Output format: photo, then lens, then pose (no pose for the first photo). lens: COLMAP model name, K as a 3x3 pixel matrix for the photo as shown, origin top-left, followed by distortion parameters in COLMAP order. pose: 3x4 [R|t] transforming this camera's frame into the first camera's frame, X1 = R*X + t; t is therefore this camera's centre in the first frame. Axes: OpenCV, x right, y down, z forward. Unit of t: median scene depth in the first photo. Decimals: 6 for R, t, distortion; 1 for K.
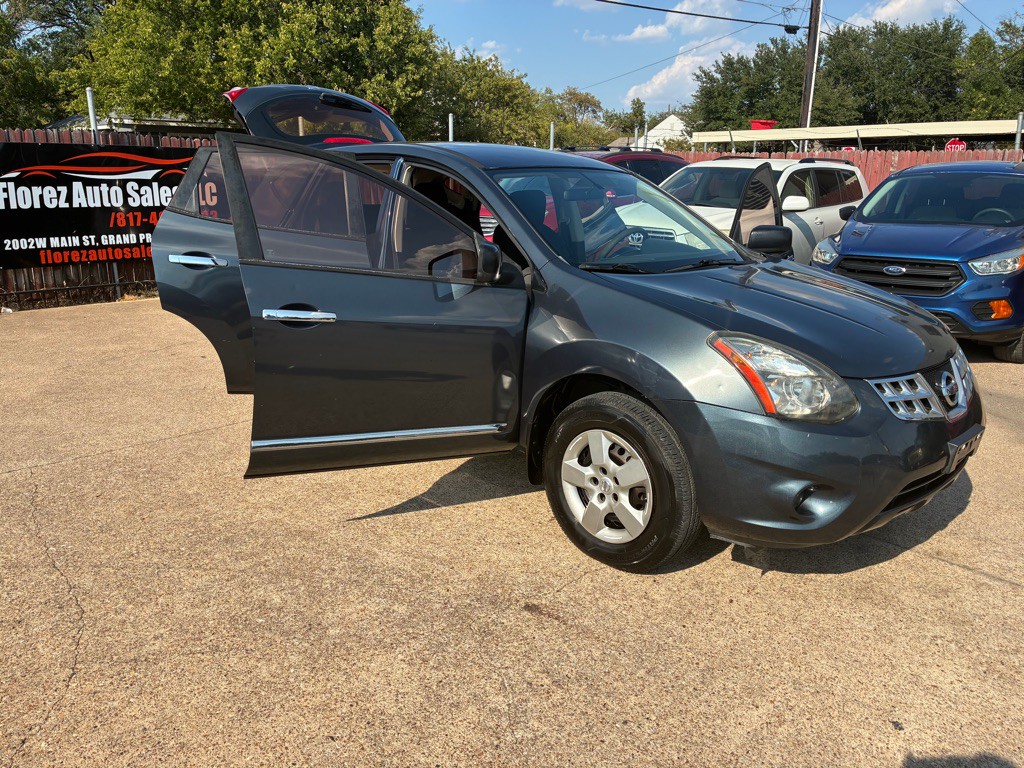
lens RADIAL K [[772.5, 0, 515.9], [0, 772.5, 381.6], [0, 0, 1]] dist [0.050950, -0.079602]
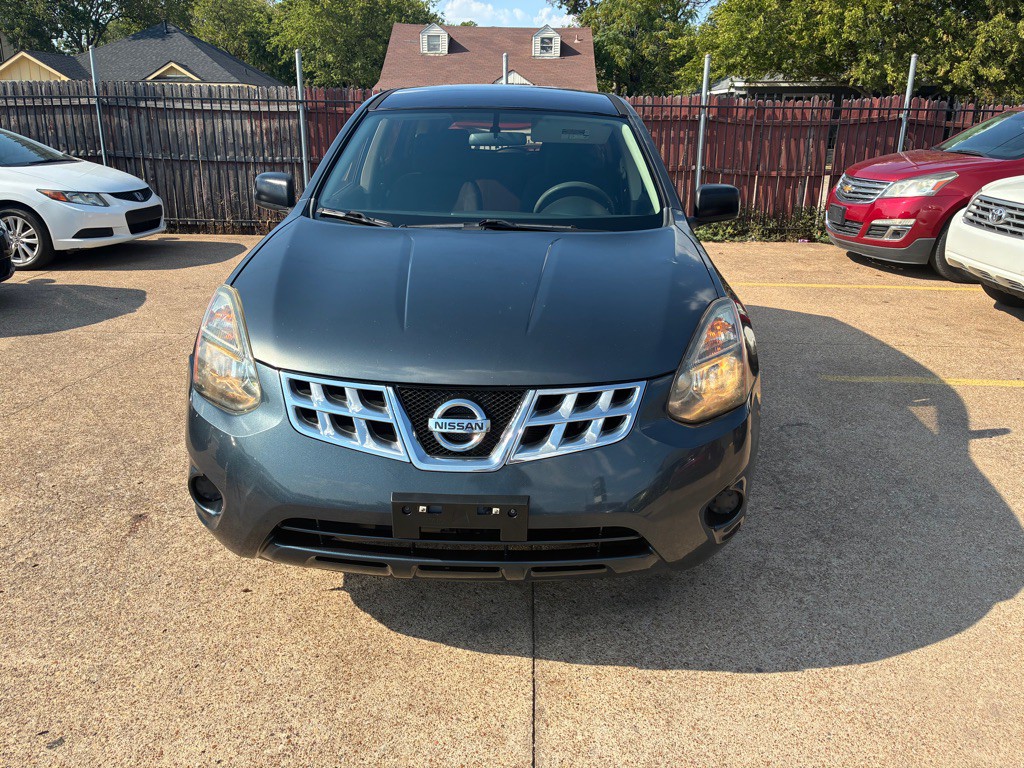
lens RADIAL K [[775.3, 0, 515.6], [0, 775.3, 378.2], [0, 0, 1]] dist [0.035240, -0.056170]
pose [[0.695302, 0.216002, -0.685492, 0.348212], [-0.188591, 0.975181, 0.115994, -0.039271], [0.693534, 0.048627, 0.718781, 0.183970]]
